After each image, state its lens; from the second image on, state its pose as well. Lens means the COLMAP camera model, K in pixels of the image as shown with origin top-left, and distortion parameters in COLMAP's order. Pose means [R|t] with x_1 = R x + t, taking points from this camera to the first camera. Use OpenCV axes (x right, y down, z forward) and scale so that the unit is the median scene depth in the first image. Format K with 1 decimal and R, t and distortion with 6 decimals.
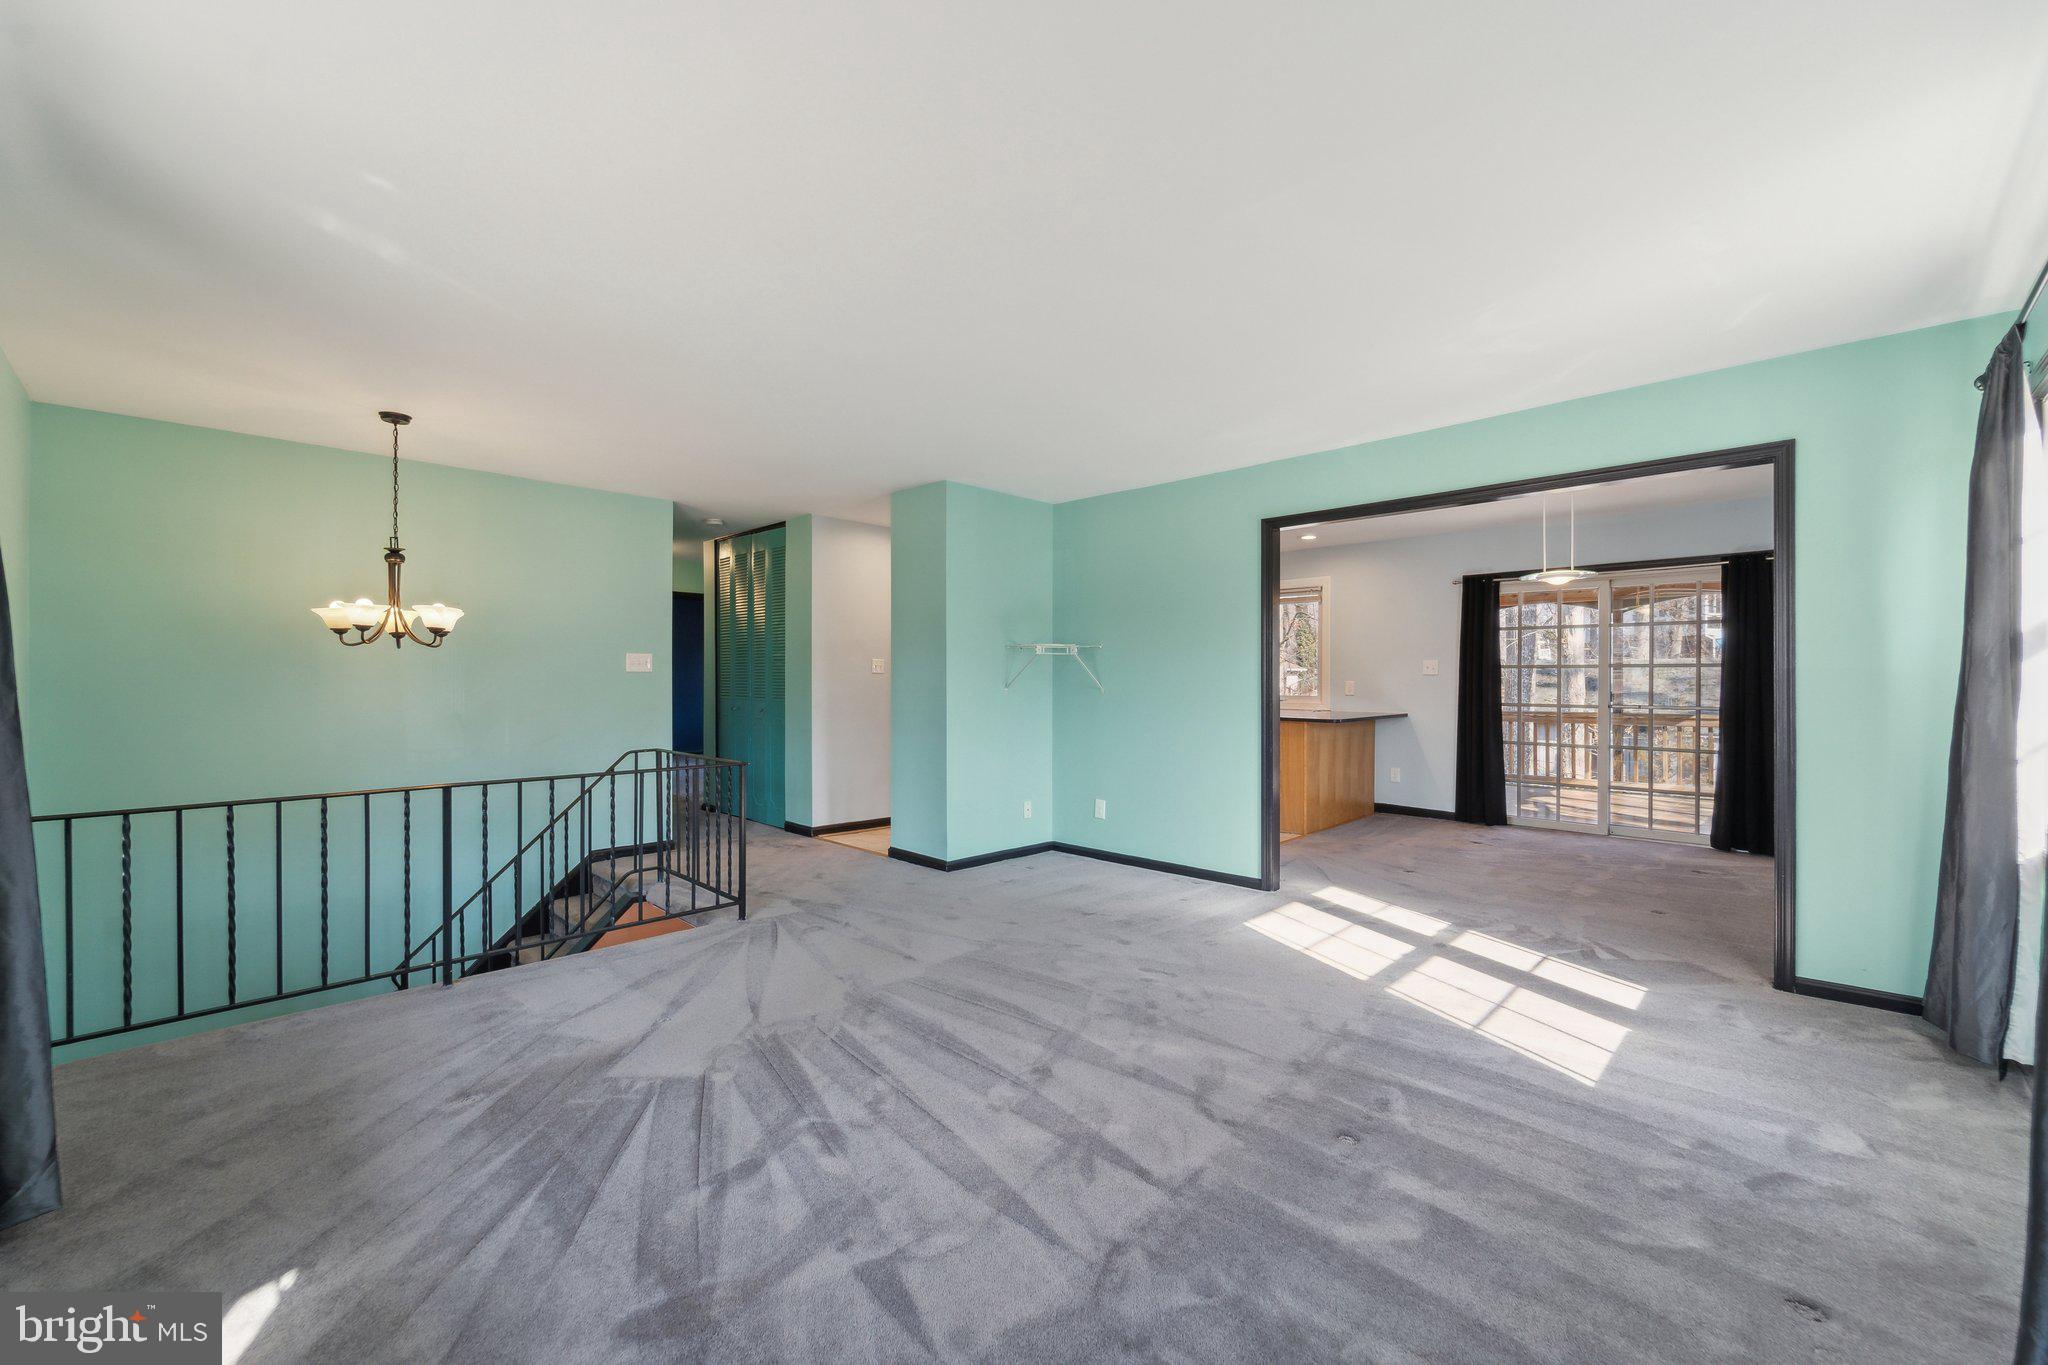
lens RADIAL K [[844.0, 0, 1018.0], [0, 844.0, 677.8], [0, 0, 1]] dist [0.001090, -0.000156]
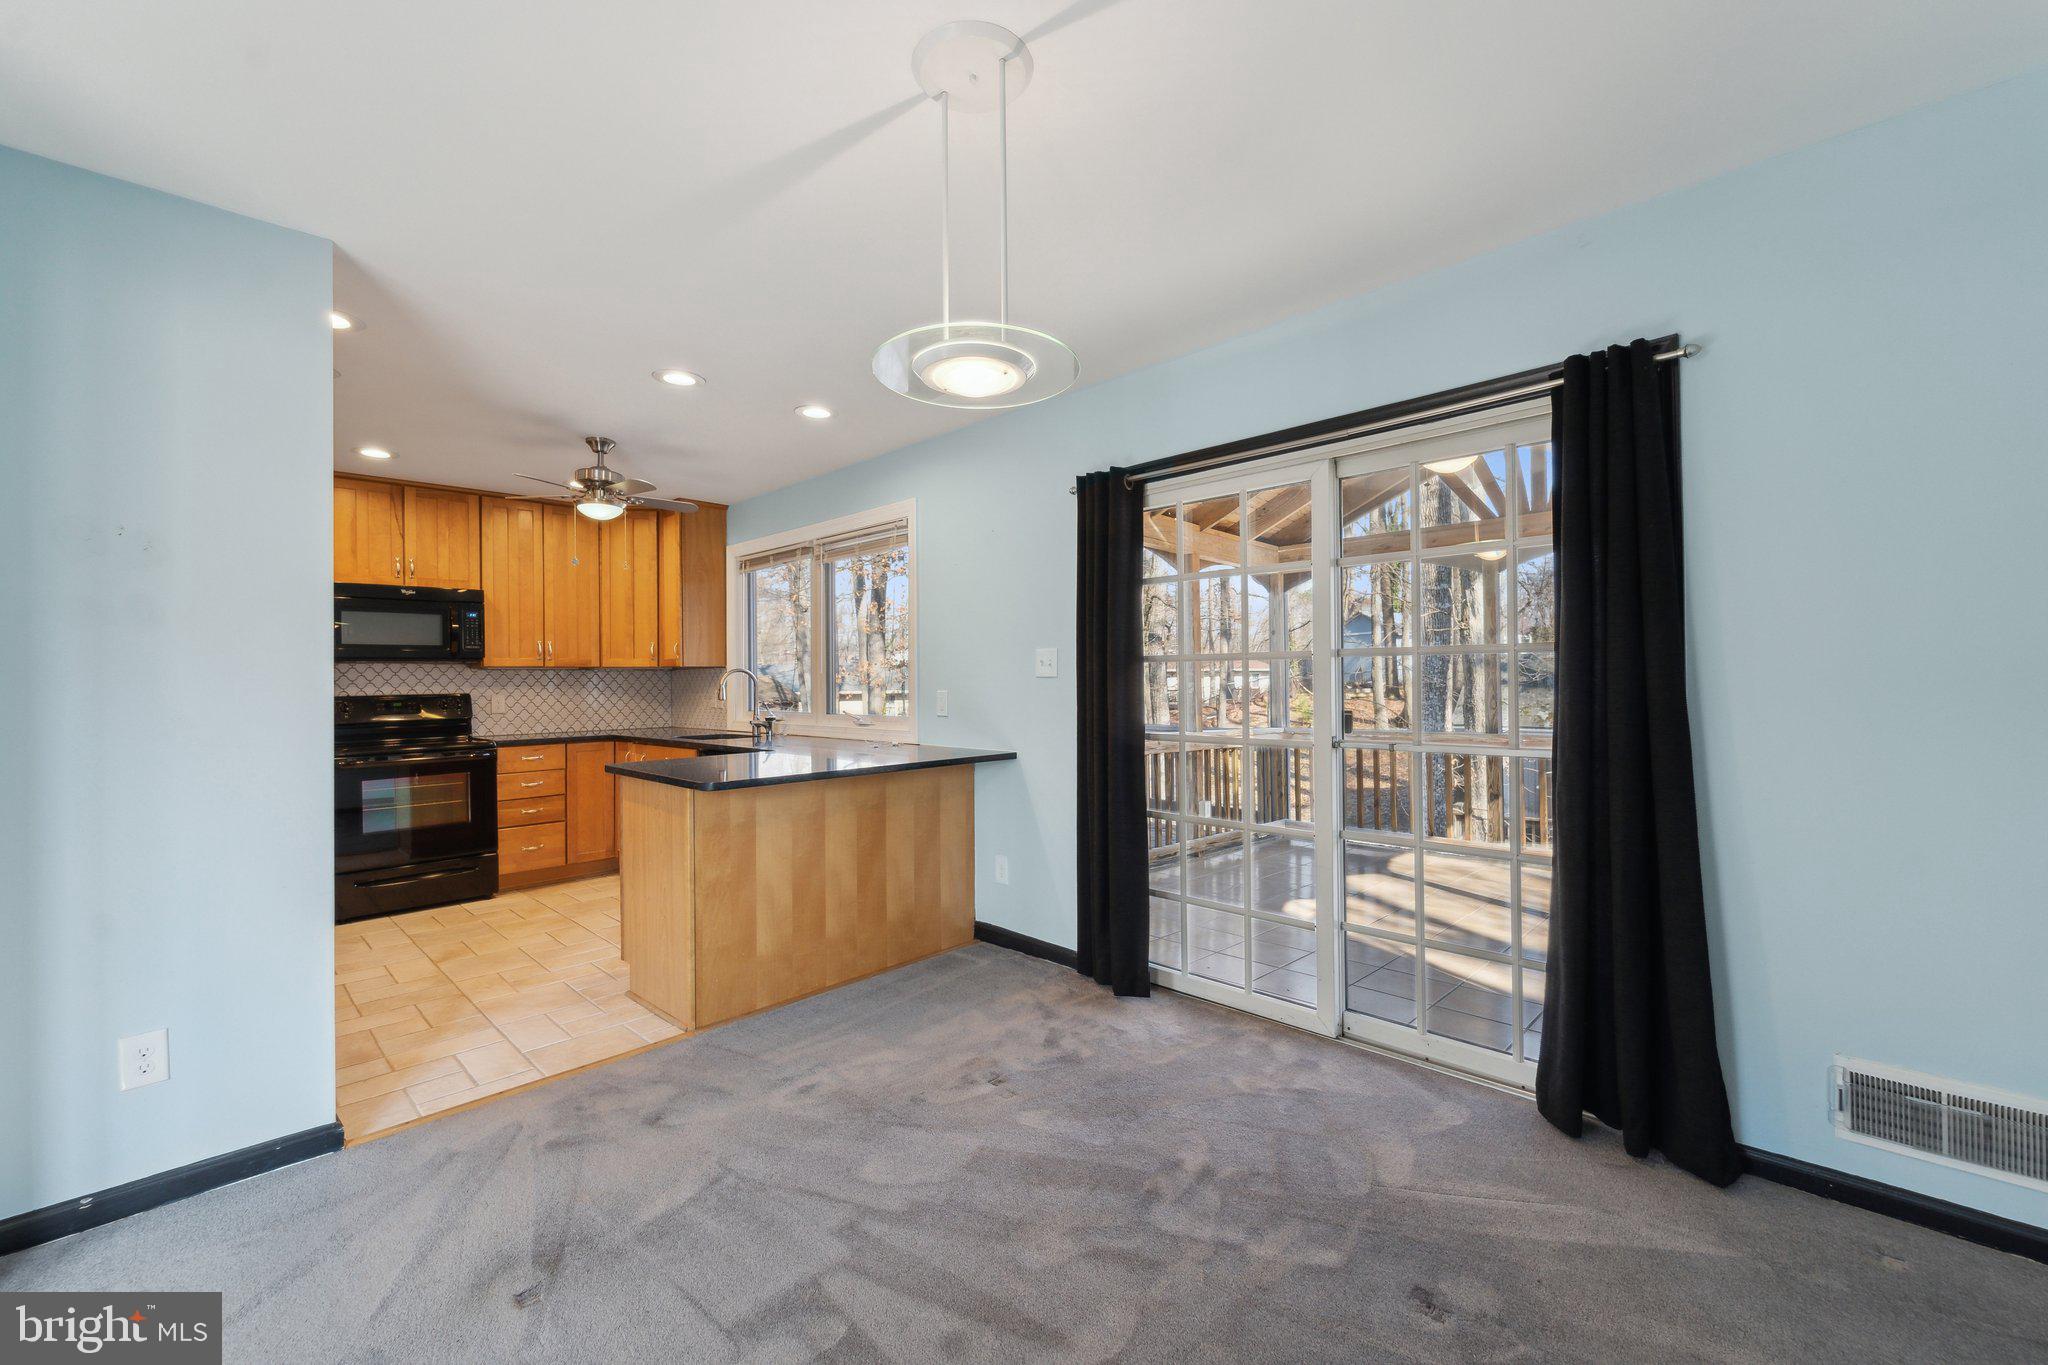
lens RADIAL K [[833.1, 0, 1029.3], [0, 833.1, 673.1], [0, 0, 1]] dist [-0.001085, -0.000180]
pose [[0.999908, -0.013428, -0.001912, 0.500286], [0.013407, 0.999854, -0.010597, -0.000812], [0.002054, 0.010570, 0.999942, 0.519154]]
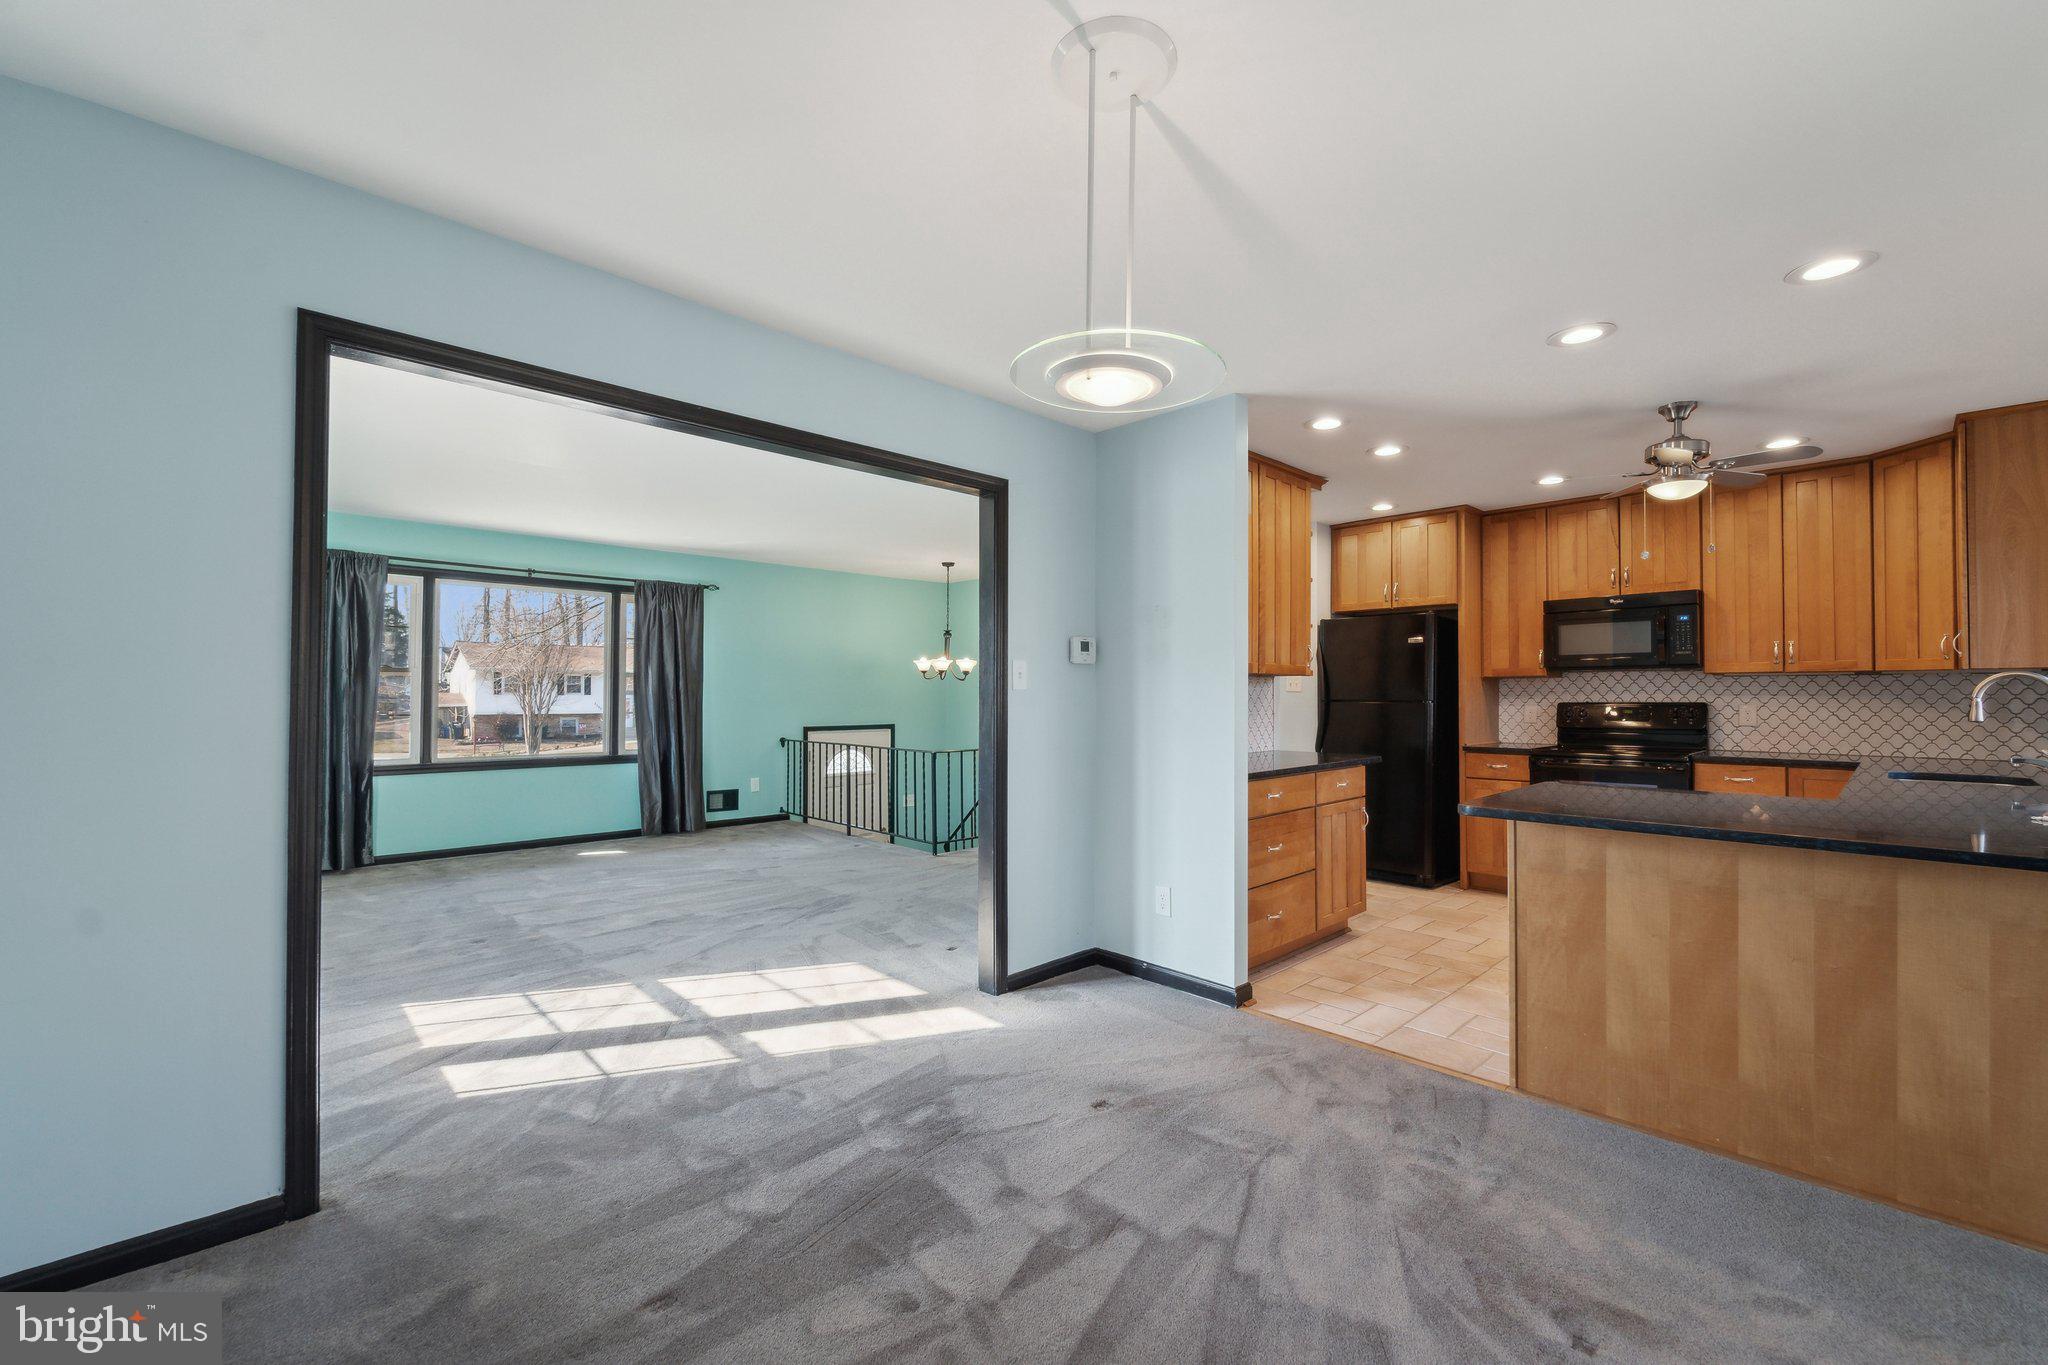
lens RADIAL K [[845.7, 0, 1031.5], [0, 845.7, 688.5], [0, 0, 1]] dist [-0.000296, -0.000541]
pose [[-0.040685, -0.008356, -0.999137, 0.718909], [-0.001204, 0.999965, -0.008314, -0.002258], [0.999171, 0.000865, -0.040694, 0.744147]]
